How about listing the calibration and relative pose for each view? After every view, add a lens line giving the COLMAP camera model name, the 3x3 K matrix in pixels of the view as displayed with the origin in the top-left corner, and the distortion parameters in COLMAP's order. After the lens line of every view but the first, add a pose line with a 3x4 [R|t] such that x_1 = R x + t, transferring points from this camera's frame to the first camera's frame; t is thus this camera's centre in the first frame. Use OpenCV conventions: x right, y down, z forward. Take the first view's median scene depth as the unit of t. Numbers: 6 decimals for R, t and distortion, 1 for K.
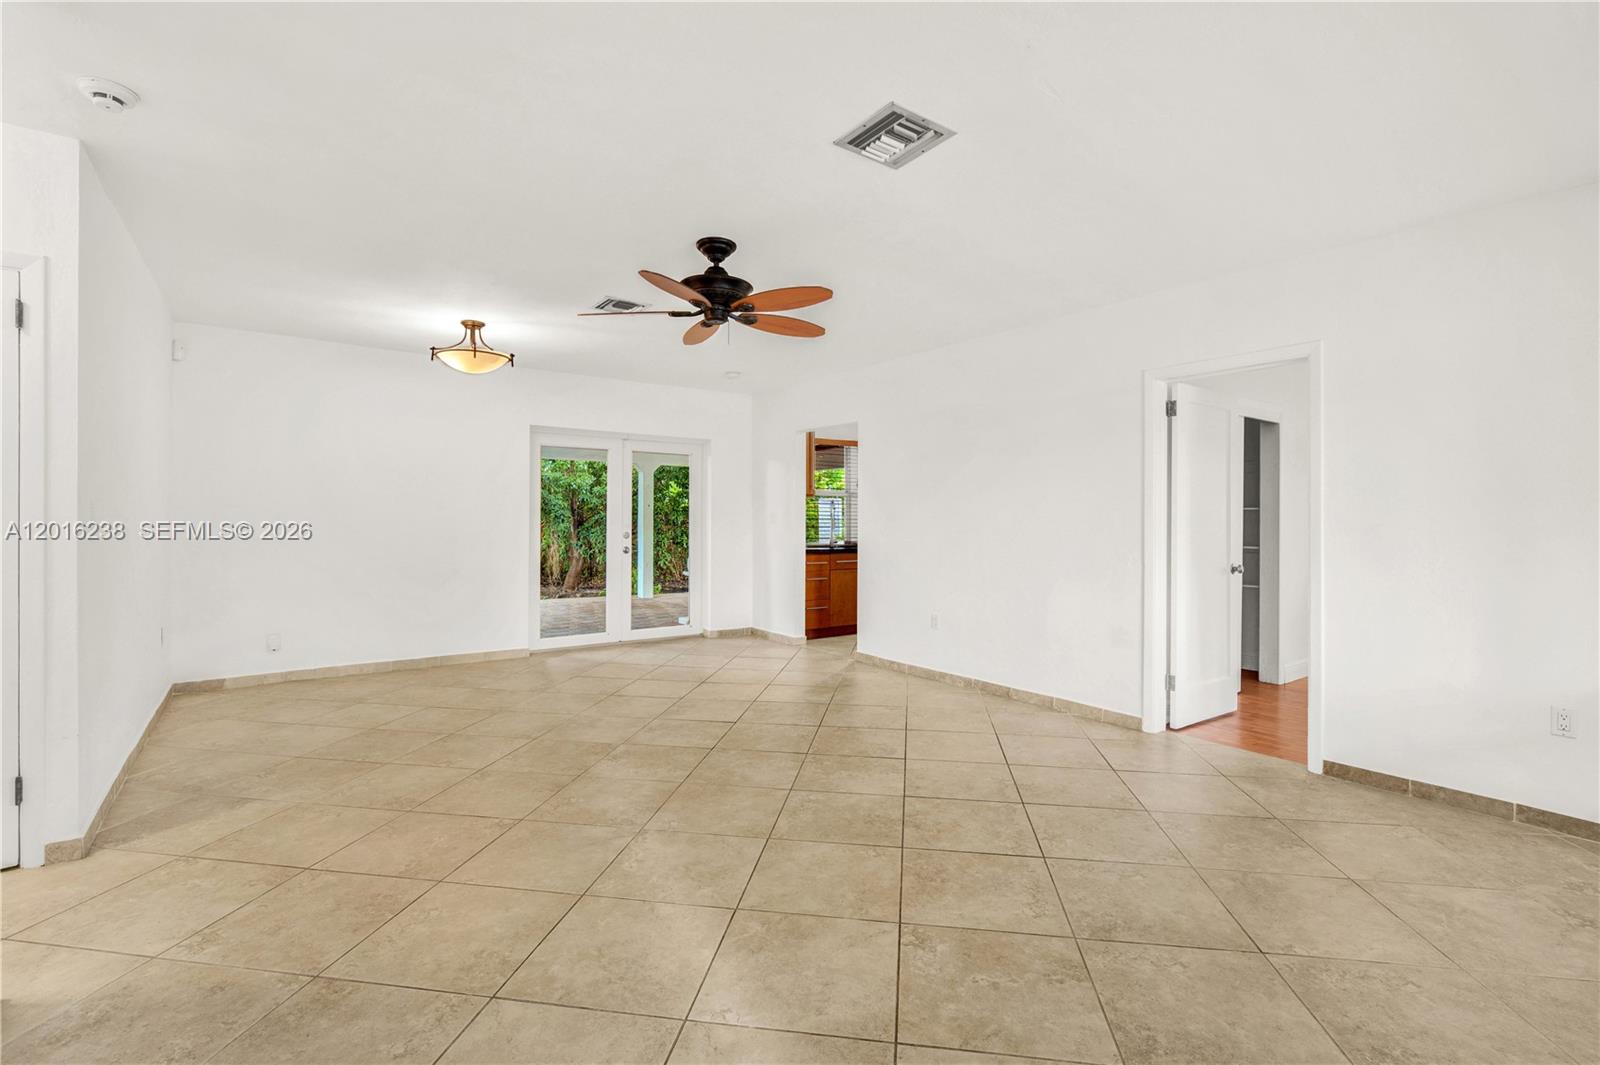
lens RADIAL K [[718.5, 0, 801.5], [0, 718.5, 521.5], [0, 0, 1]] dist [-0.011379, 0.000873]
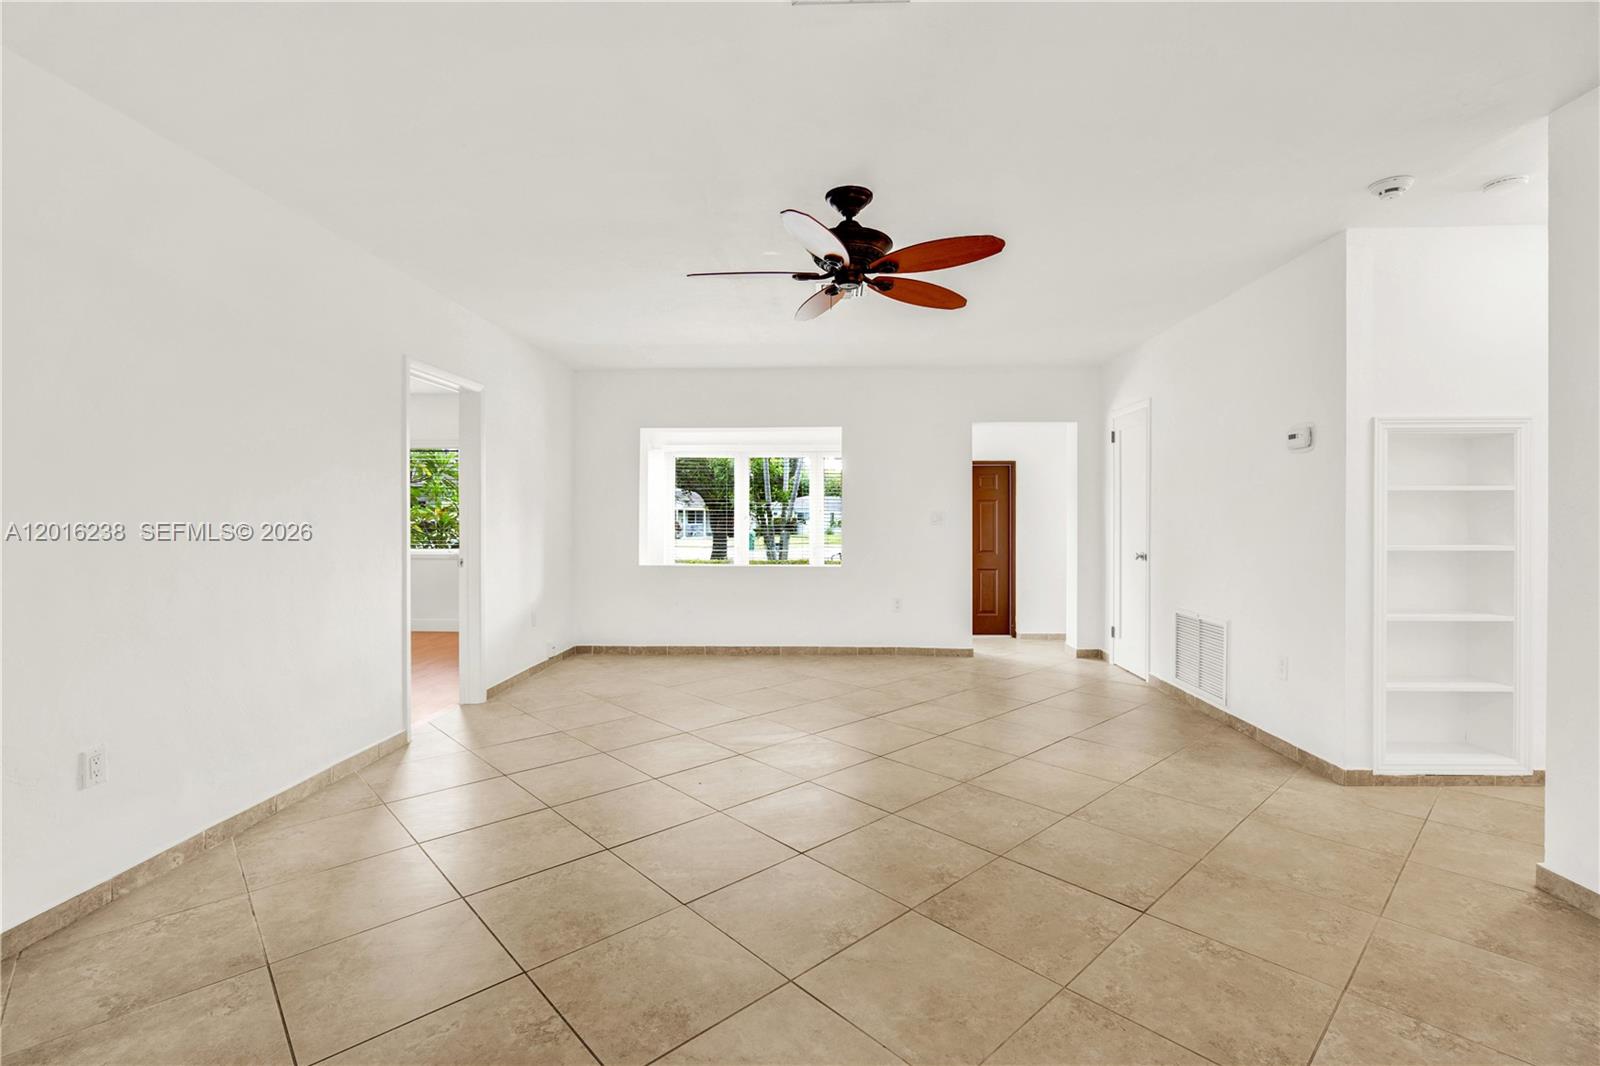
lens RADIAL K [[718.5, 0, 801.5], [0, 718.5, 522.0], [0, 0, 1]] dist [-0.011379, 0.000873]
pose [[-0.781042, -0.008066, 0.624426, -0.683118], [-0.002208, 0.999946, 0.010155, -0.009085], [-0.624475, 0.006553, -0.781018, 1.906120]]
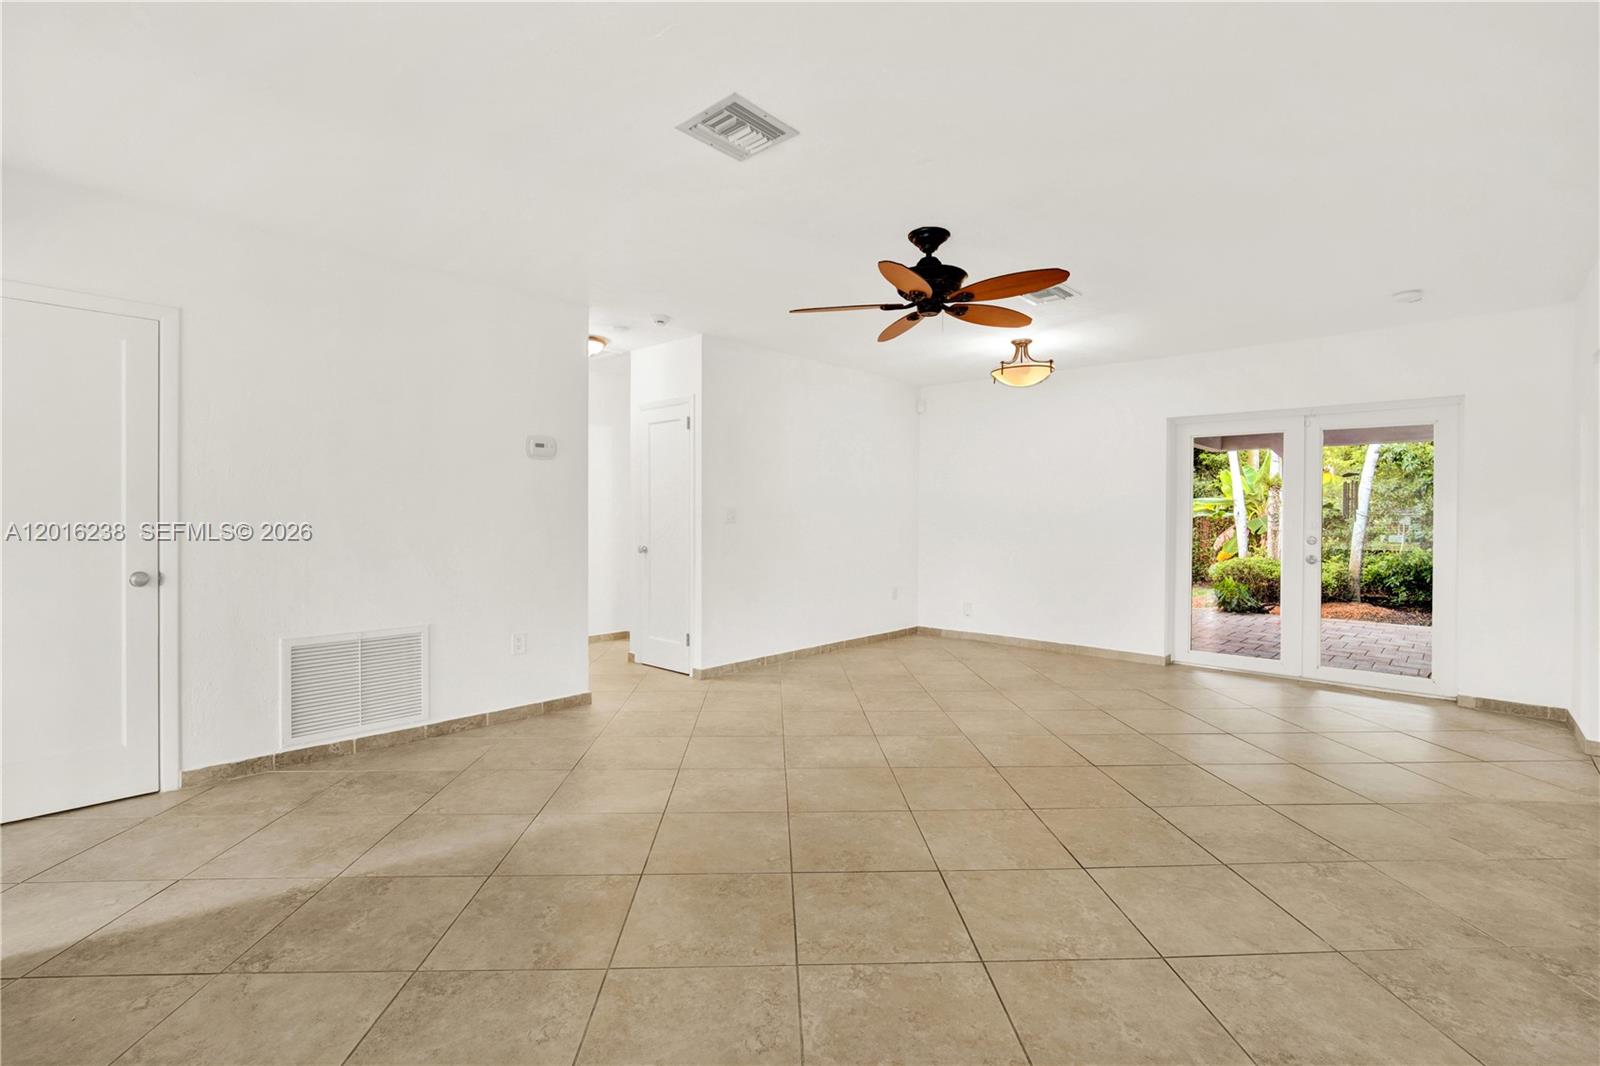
lens RADIAL K [[718.5, 0, 801.5], [0, 718.5, 522.0], [0, 0, 1]] dist [-0.011379, 0.000873]
pose [[0.192759, 0.004381, -0.981236, 0.902243], [-0.007459, 0.999968, 0.002999, 0.003511], [0.981218, 0.006741, 0.192786, 0.721780]]
